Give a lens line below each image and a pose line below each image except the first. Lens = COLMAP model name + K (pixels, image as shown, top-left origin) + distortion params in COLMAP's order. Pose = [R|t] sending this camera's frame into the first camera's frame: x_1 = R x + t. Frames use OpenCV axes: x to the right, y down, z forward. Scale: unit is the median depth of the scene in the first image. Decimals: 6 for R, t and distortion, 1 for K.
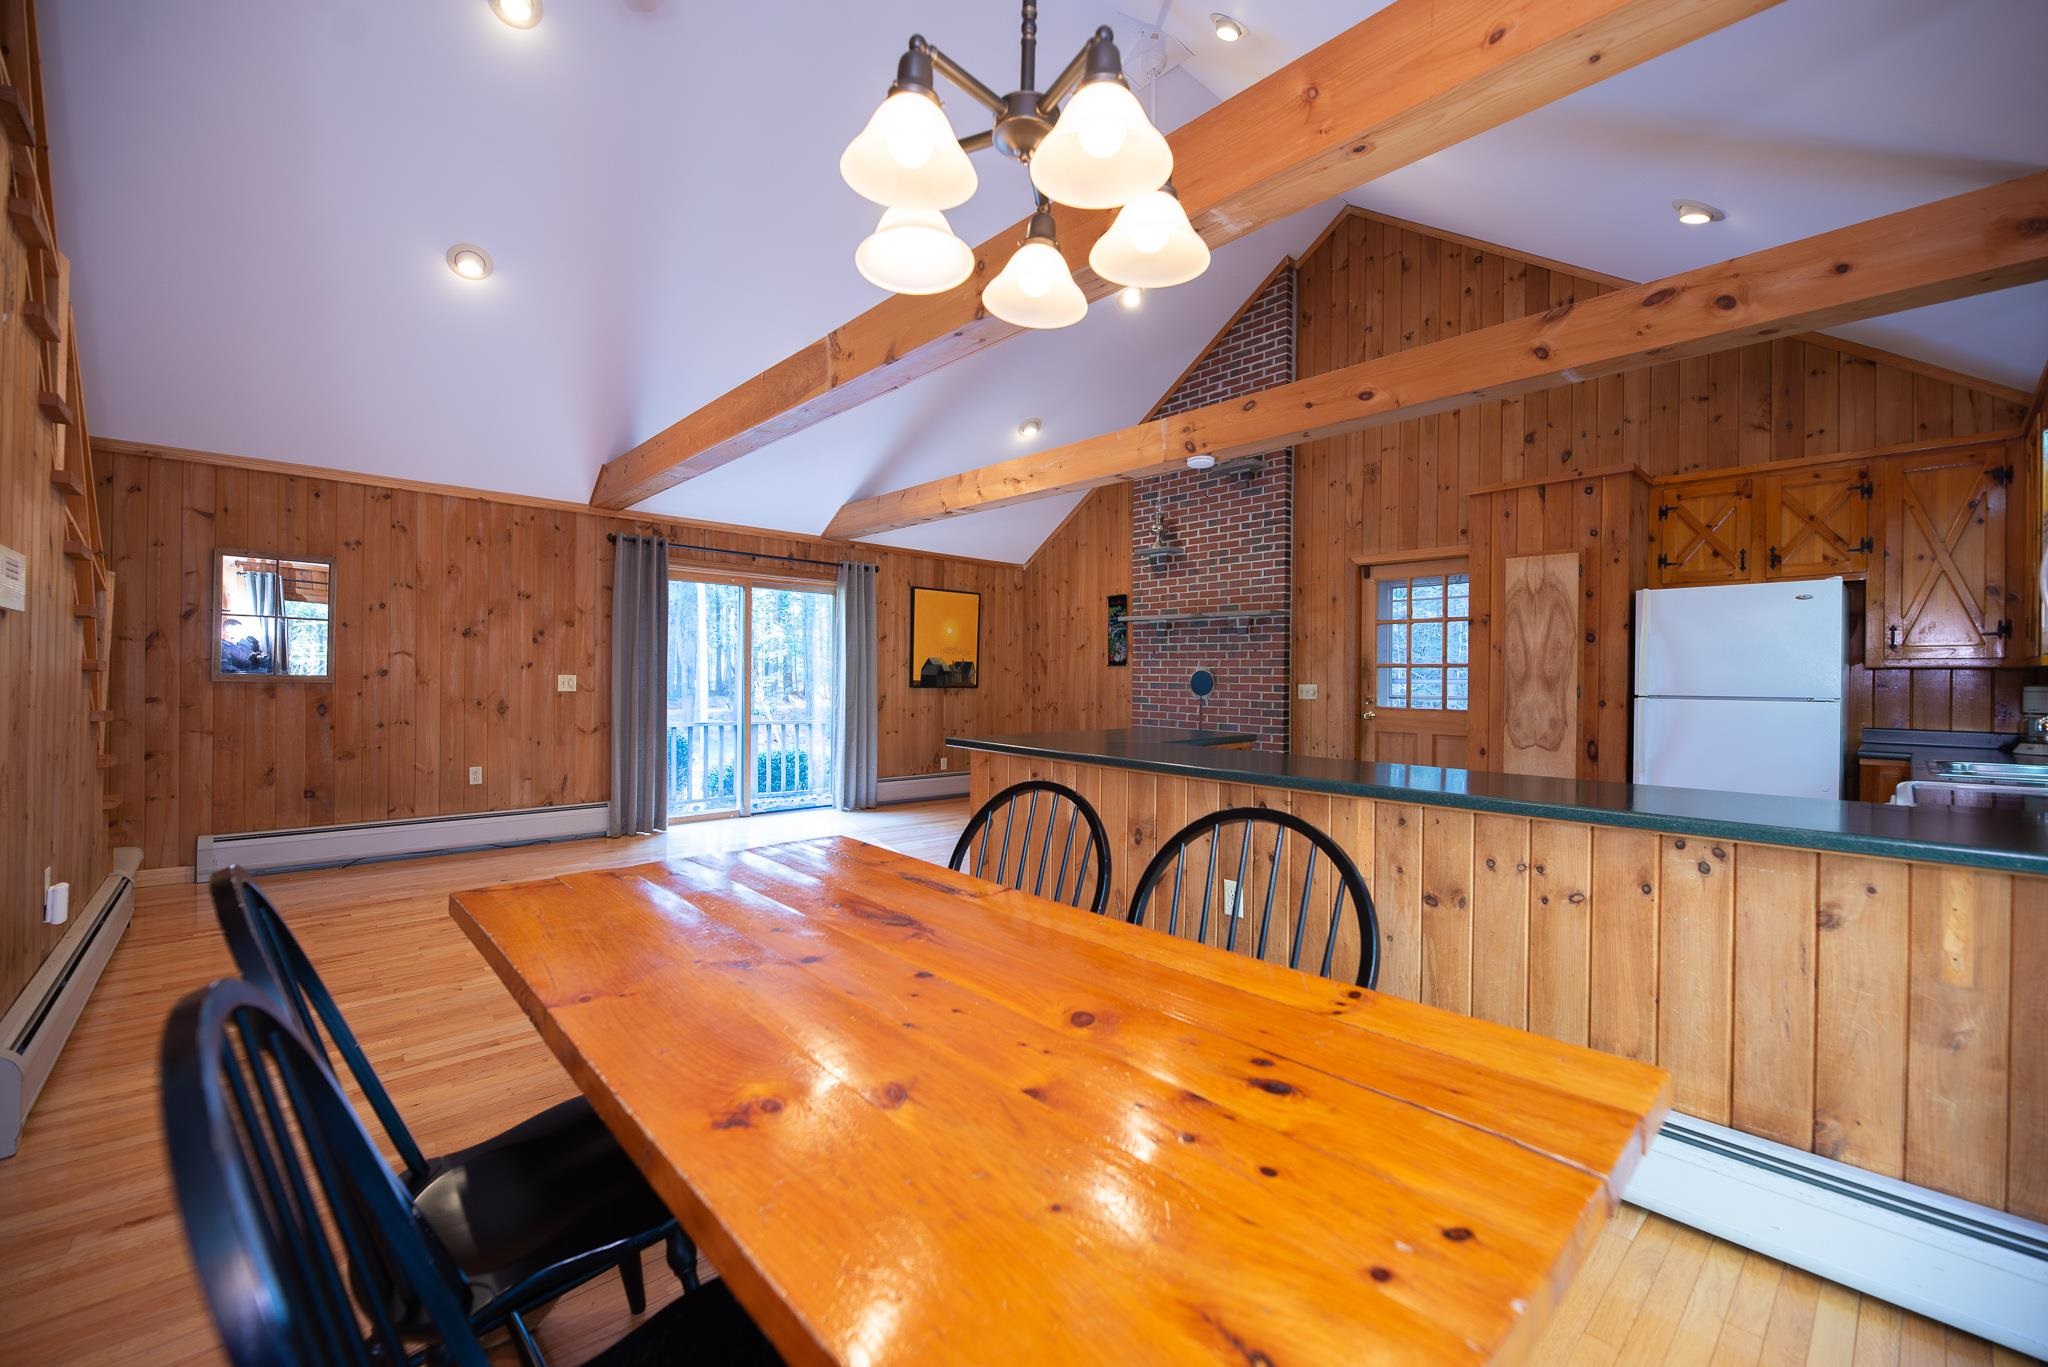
lens RADIAL K [[823.5, 0, 1019.7], [0, 823.5, 681.8], [0, 0, 1]] dist [-0.001104, -0.003166]
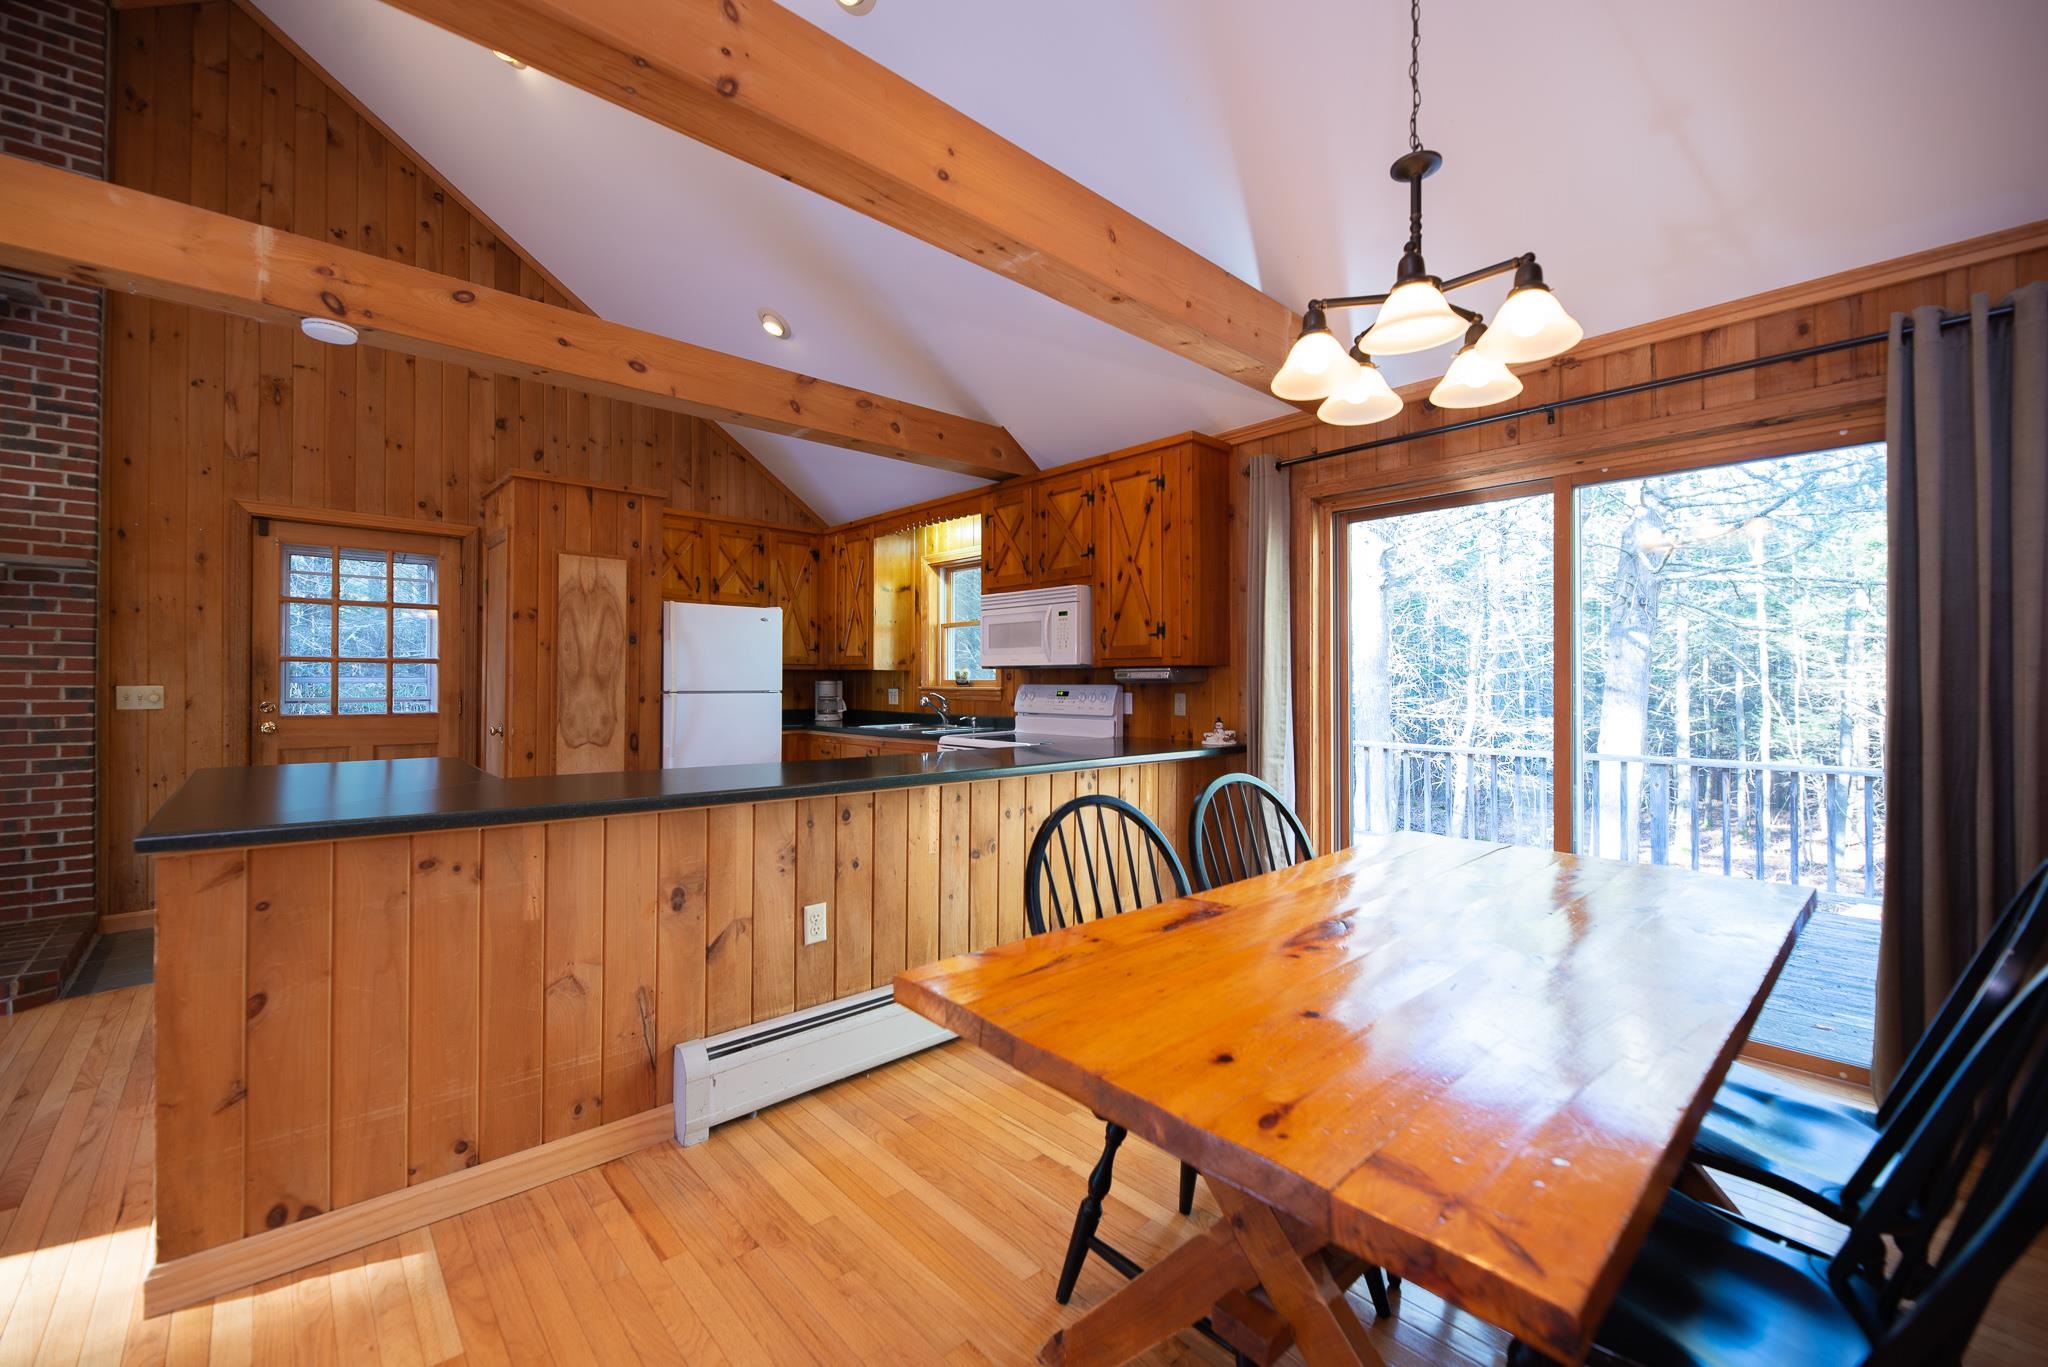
lens RADIAL K [[823.5, 0, 1025.3], [0, 823.5, 680.7], [0, 0, 1]] dist [-0.001104, -0.003166]
pose [[0.000663, -0.008624, 0.999963, -0.351549], [0.000762, 0.999963, 0.008624, -0.007169], [-0.999999, 0.000756, 0.000669, 0.416292]]
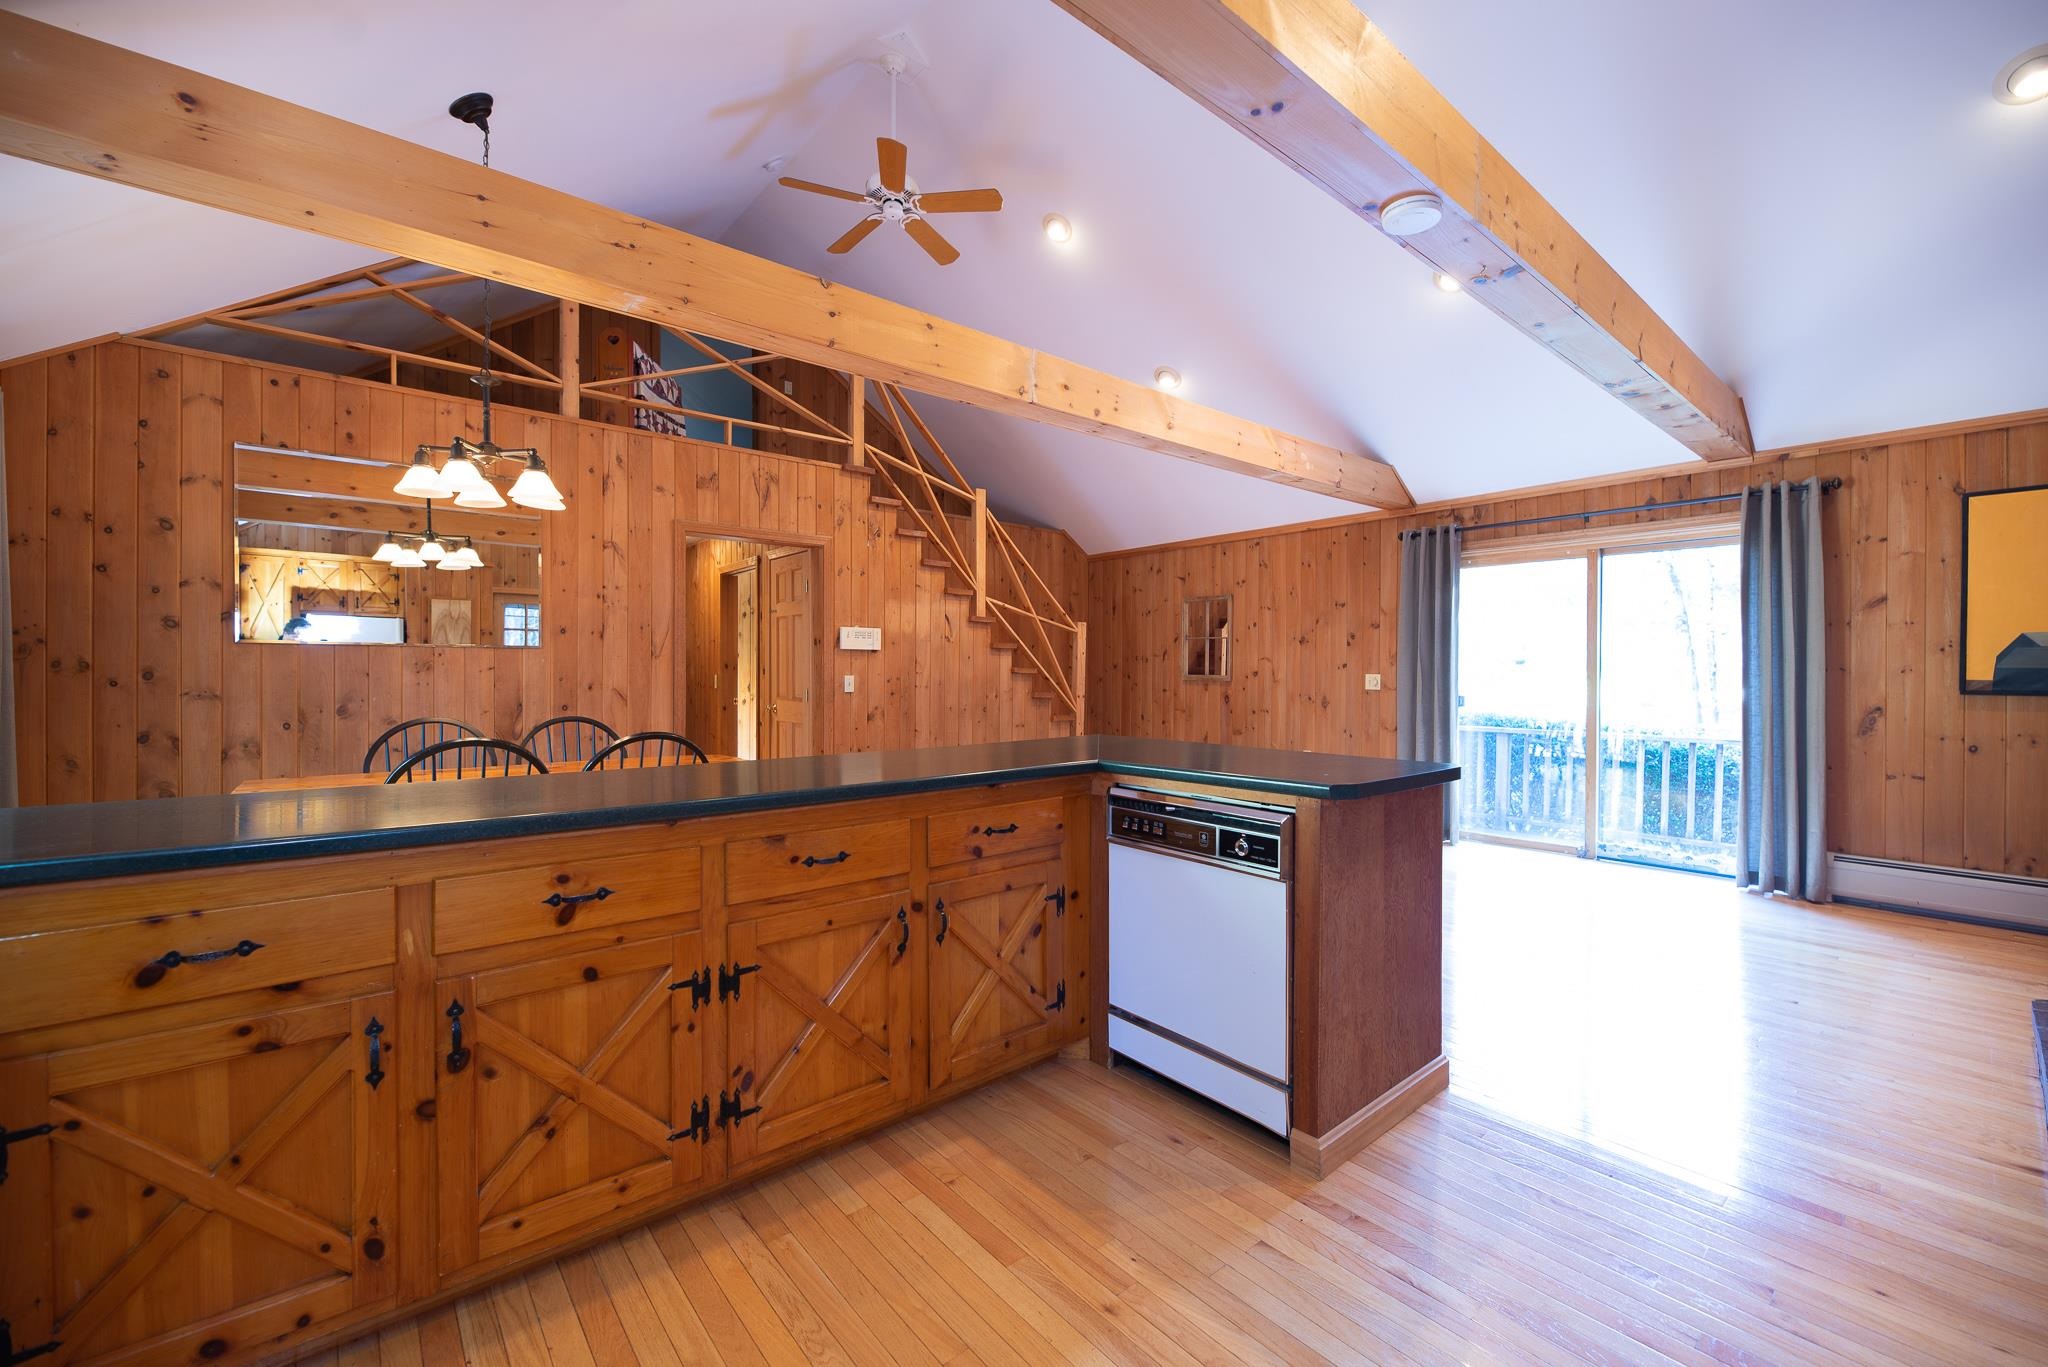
lens RADIAL K [[823.5, 0, 1023.8], [0, 823.5, 678.4], [0, 0, 1]] dist [-0.001104, -0.003166]
pose [[-0.047479, -0.004582, -0.998862, 0.625890], [-0.008108, 0.999958, -0.004202, 0.006422], [0.998839, 0.007899, -0.047514, 0.701869]]
